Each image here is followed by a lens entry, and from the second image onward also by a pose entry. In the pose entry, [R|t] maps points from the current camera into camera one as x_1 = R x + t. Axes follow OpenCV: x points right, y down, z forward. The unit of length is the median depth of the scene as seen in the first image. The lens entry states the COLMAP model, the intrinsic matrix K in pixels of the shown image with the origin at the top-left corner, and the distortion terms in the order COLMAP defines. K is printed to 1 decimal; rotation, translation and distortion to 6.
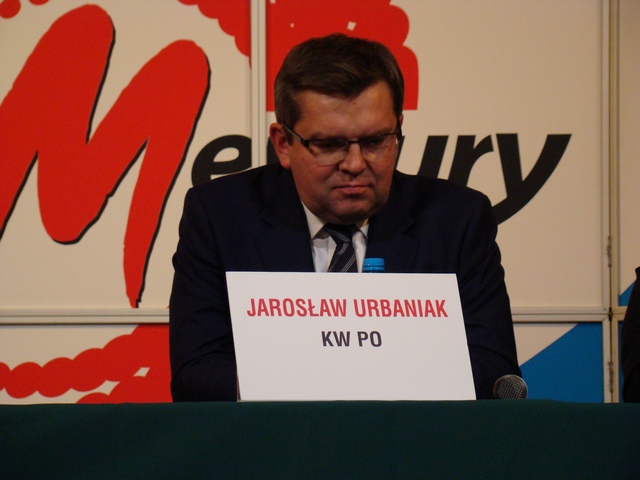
lens RADIAL K [[1110.1, 0, 319.3], [0, 1110.1, 237.2], [0, 0, 1]] dist [0.127315, 0.000000]
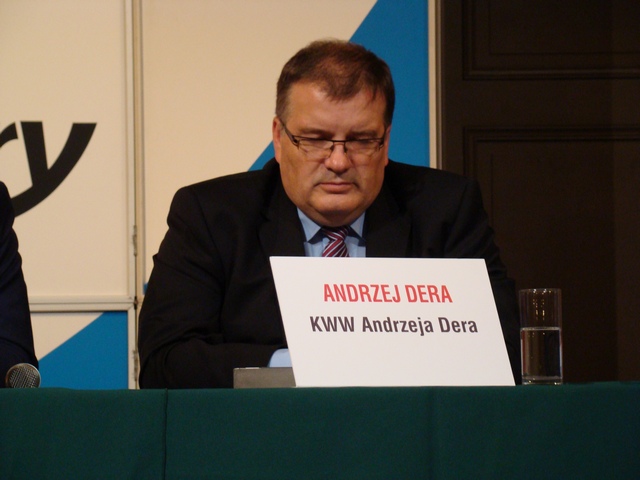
lens RADIAL K [[1110.1, 0, 320.4], [0, 1110.1, 244.5], [0, 0, 1]] dist [0.127315, 0.000000]
pose [[0.999975, 0.004194, -0.005710, 0.431483], [-0.004079, 0.999790, 0.020103, -0.004549], [0.005794, -0.020080, 0.999782, 0.000448]]
